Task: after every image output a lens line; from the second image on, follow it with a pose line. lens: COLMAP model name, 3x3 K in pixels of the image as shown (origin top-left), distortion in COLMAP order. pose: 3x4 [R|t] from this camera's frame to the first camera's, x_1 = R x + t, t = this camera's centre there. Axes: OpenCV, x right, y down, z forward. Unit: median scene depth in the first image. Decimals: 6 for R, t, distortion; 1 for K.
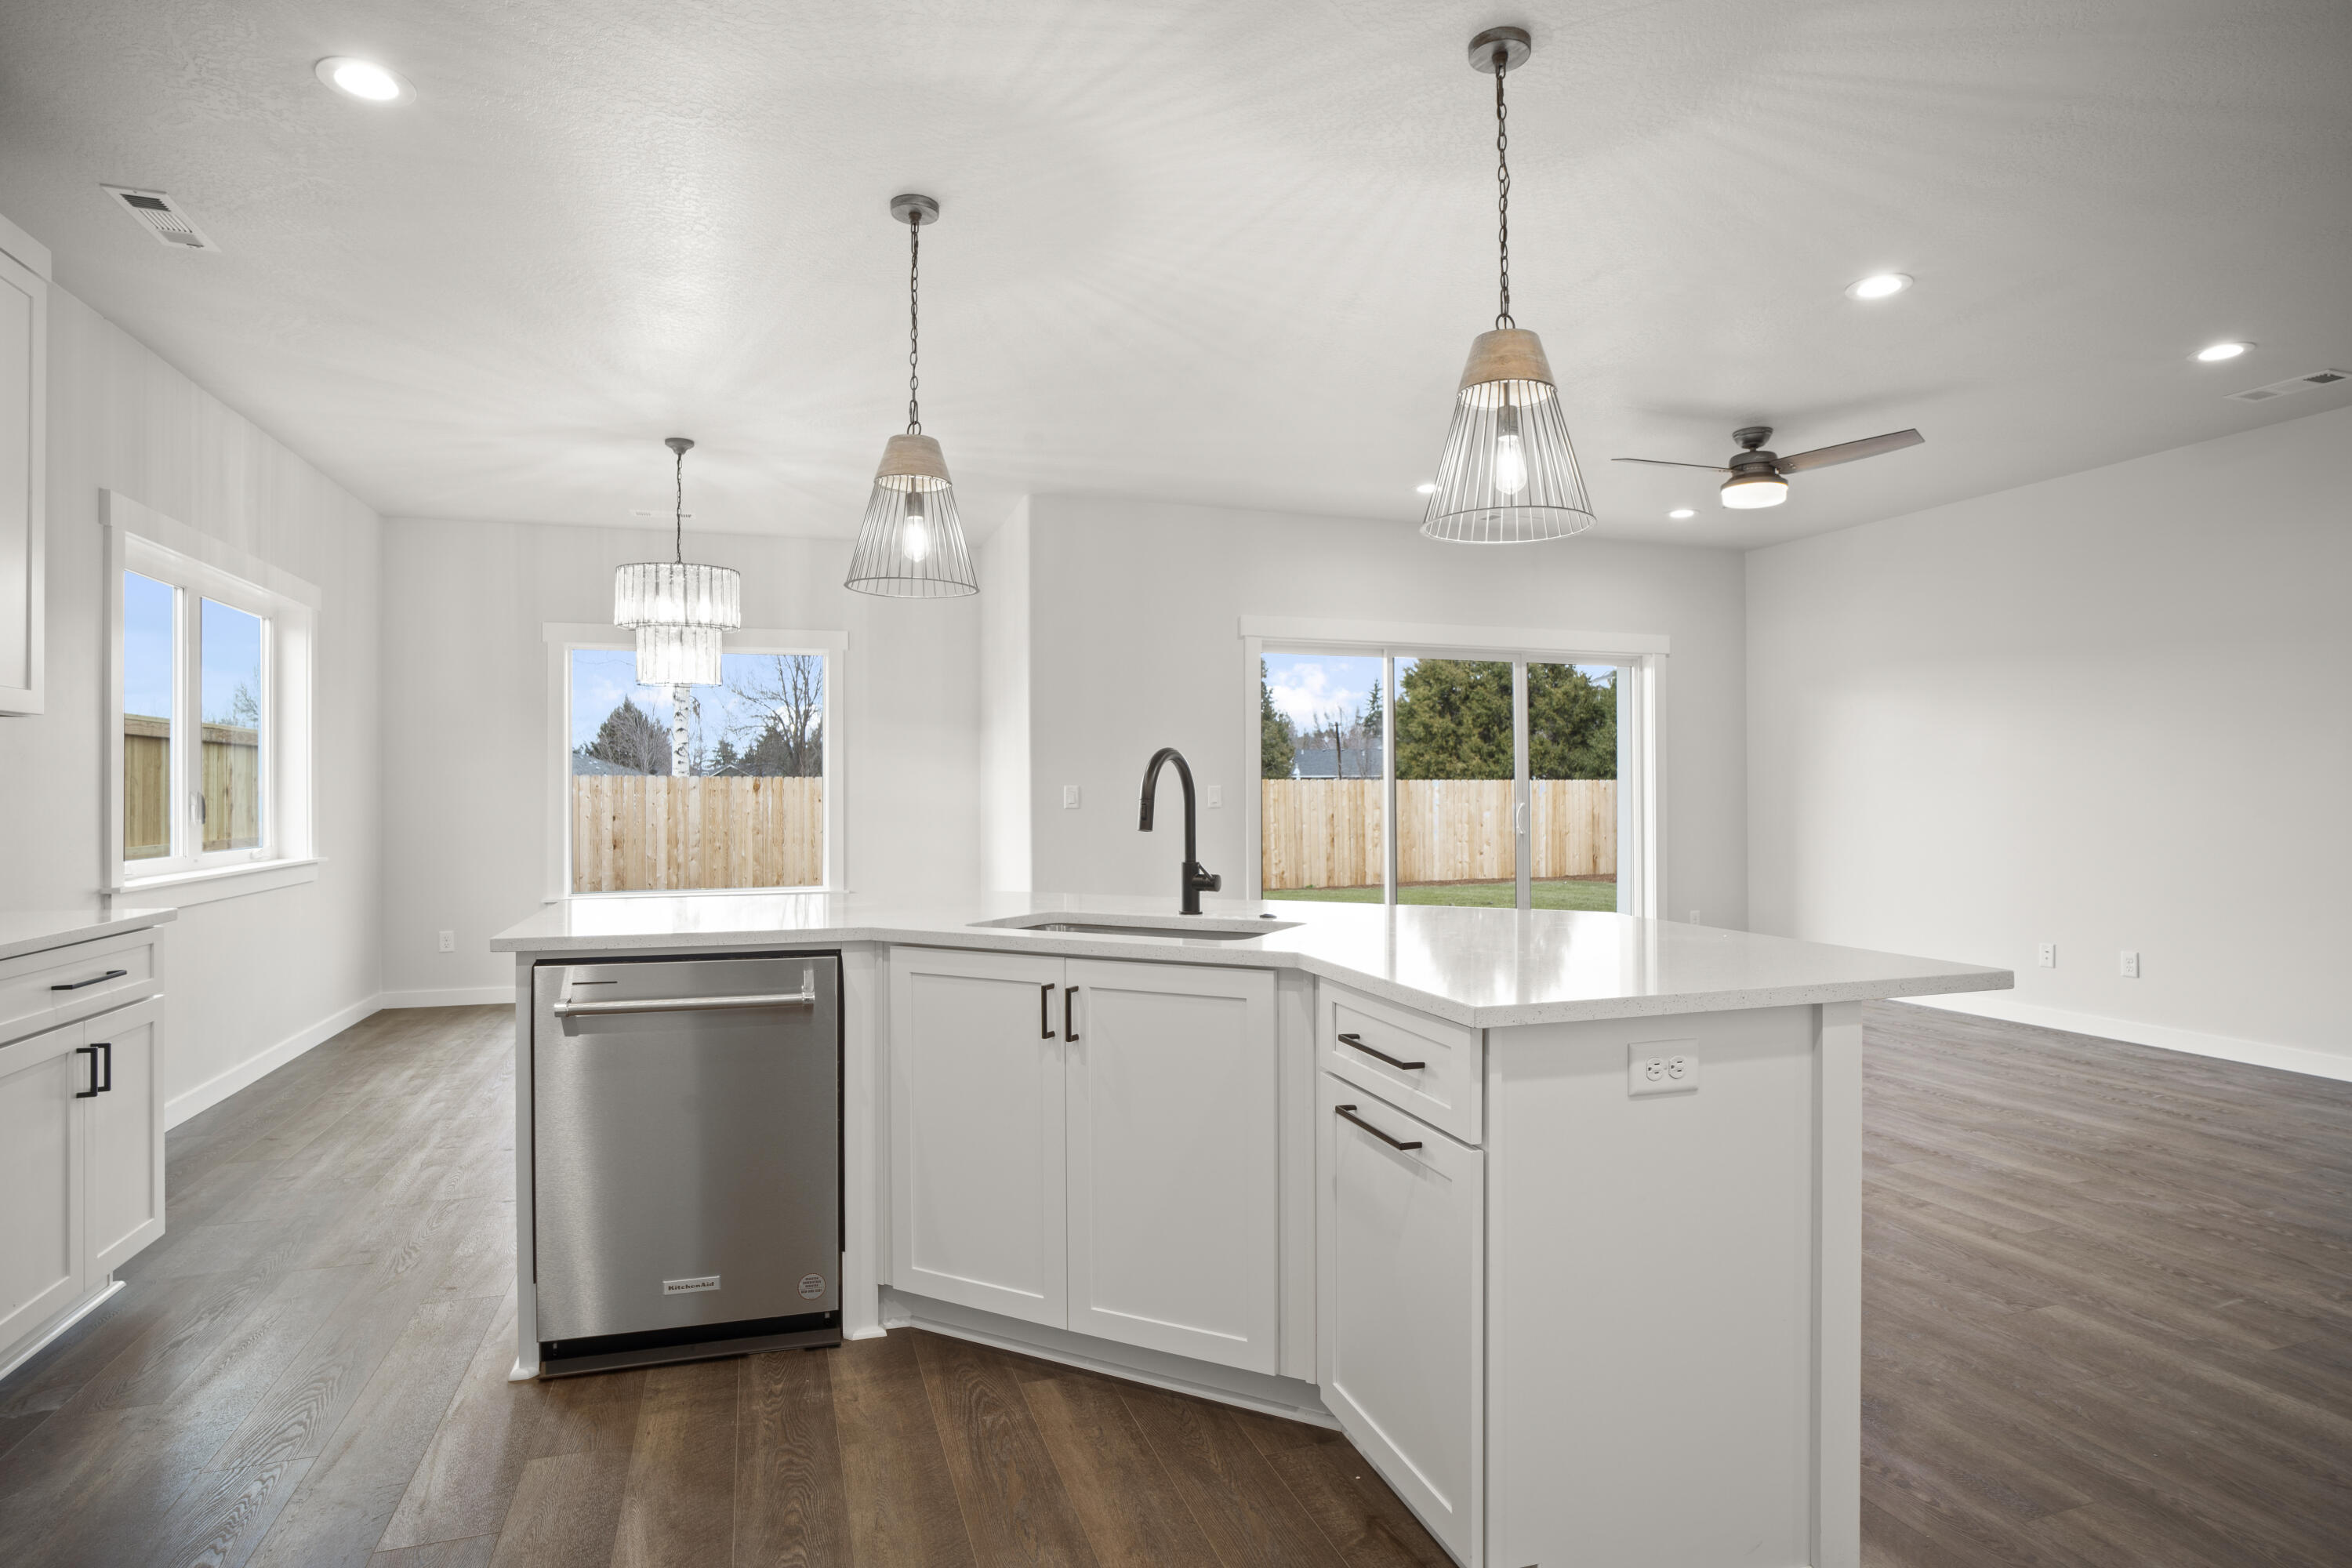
lens RADIAL K [[1263.5, 0, 1162.7], [0, 1263.5, 811.3], [0, 0, 1]] dist [-0.040916, 0.032693]
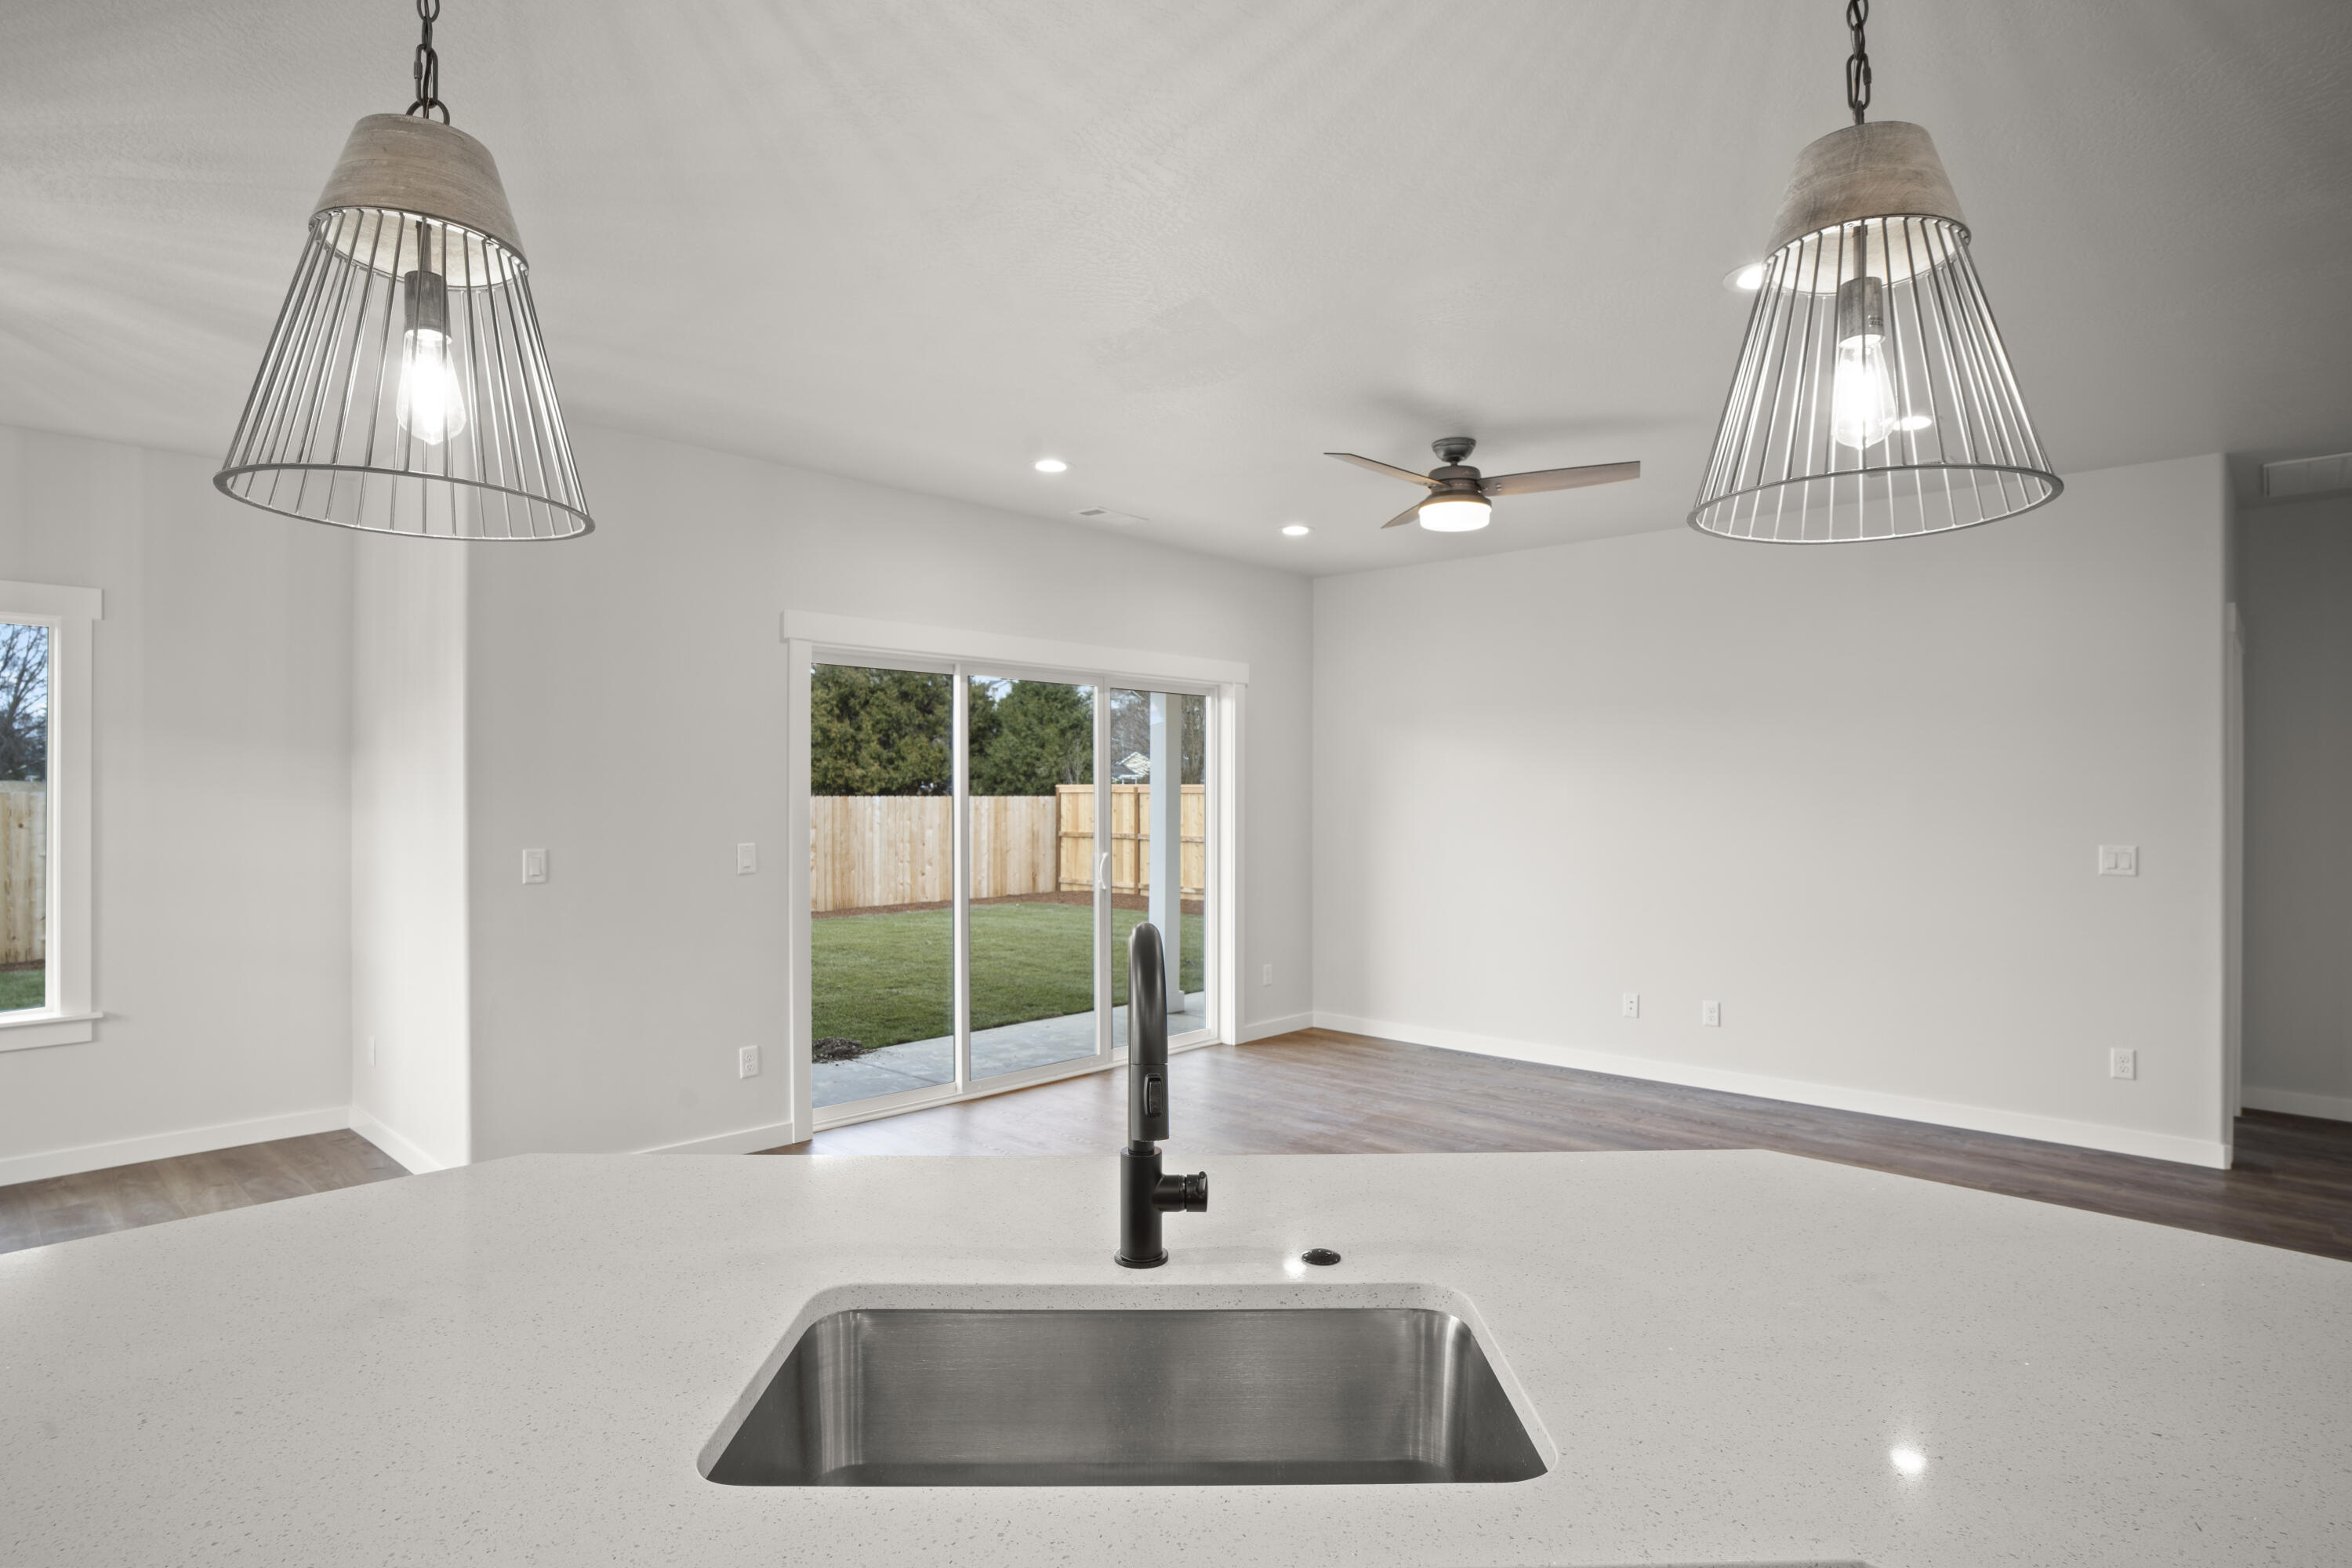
lens RADIAL K [[1263.5, 0, 1162.7], [0, 1263.5, 811.3], [0, 0, 1]] dist [-0.040916, 0.032693]
pose [[0.886217, -0.000566, 0.463271, -0.025040], [0.001461, 0.999998, -0.001573, -0.011469], [-0.463269, 0.002071, 0.886215, 0.076760]]
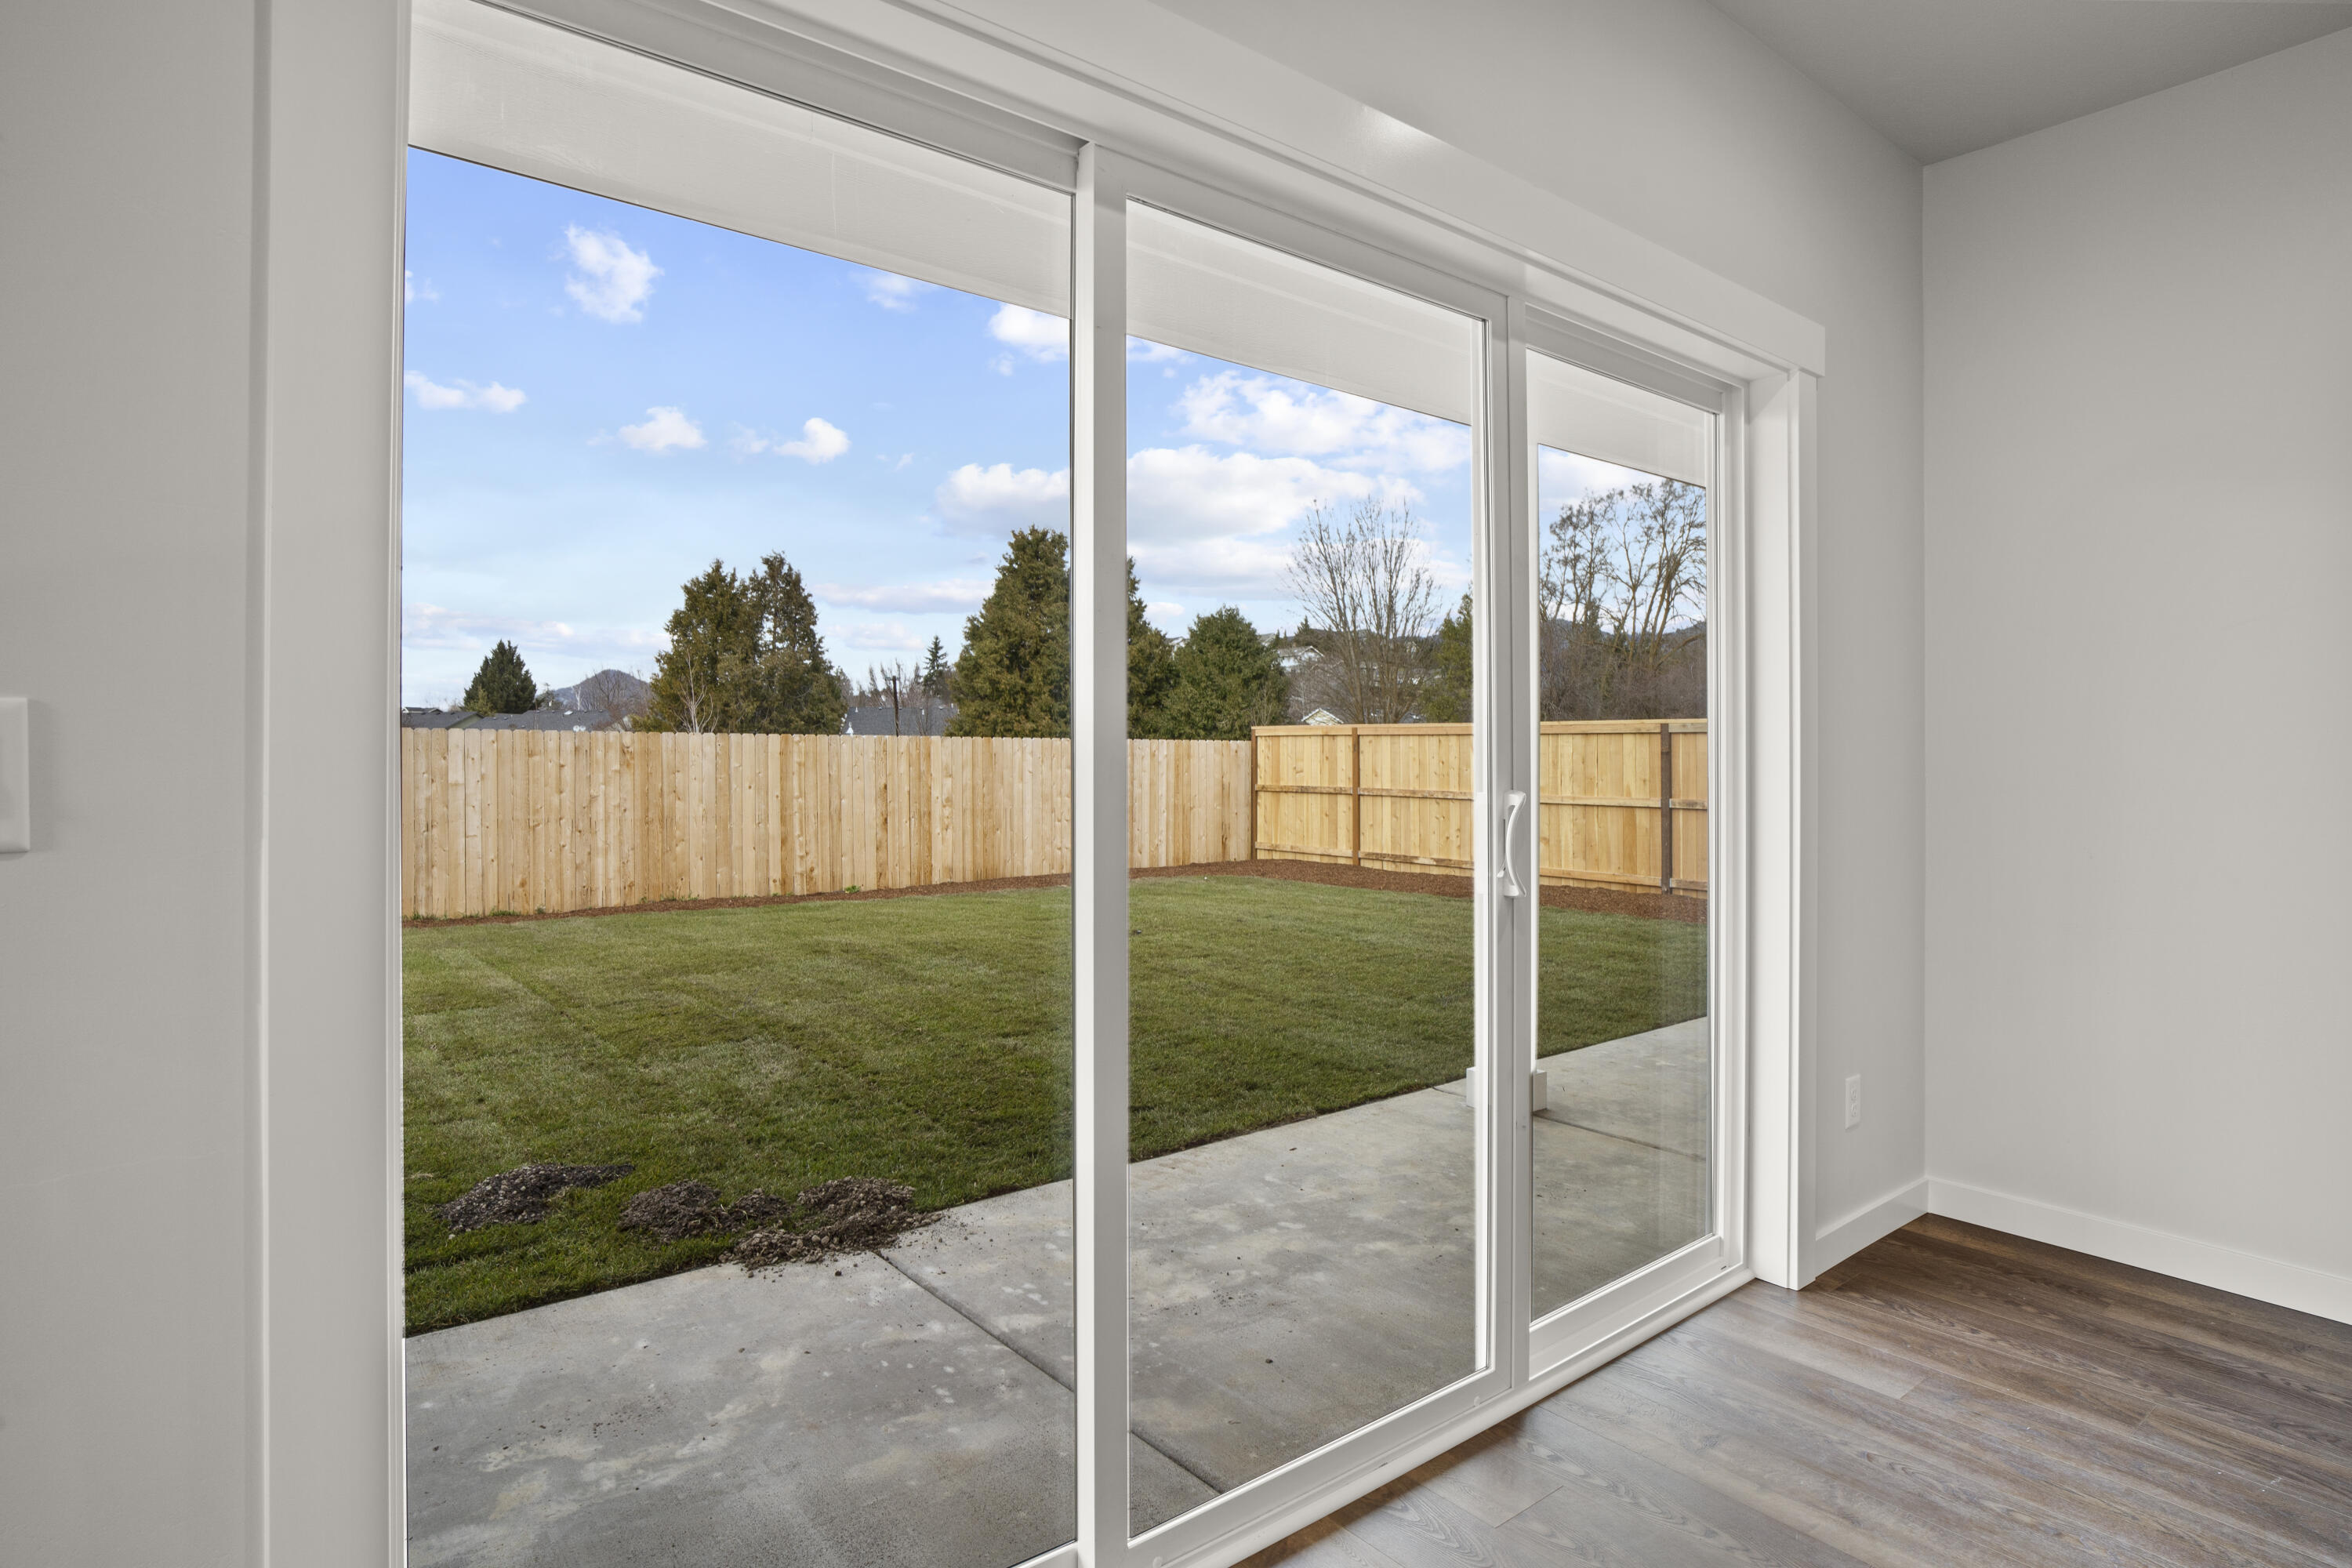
lens RADIAL K [[1284.3, 0, 1170.3], [0, 1284.3, 765.0], [0, 0, 1]] dist [-0.041797, 0.034408]
pose [[0.939670, 0.005083, 0.342045, 0.036542], [-0.002858, 0.999971, -0.007007, -0.003750], [-0.342071, 0.005607, 0.939657, 0.253978]]
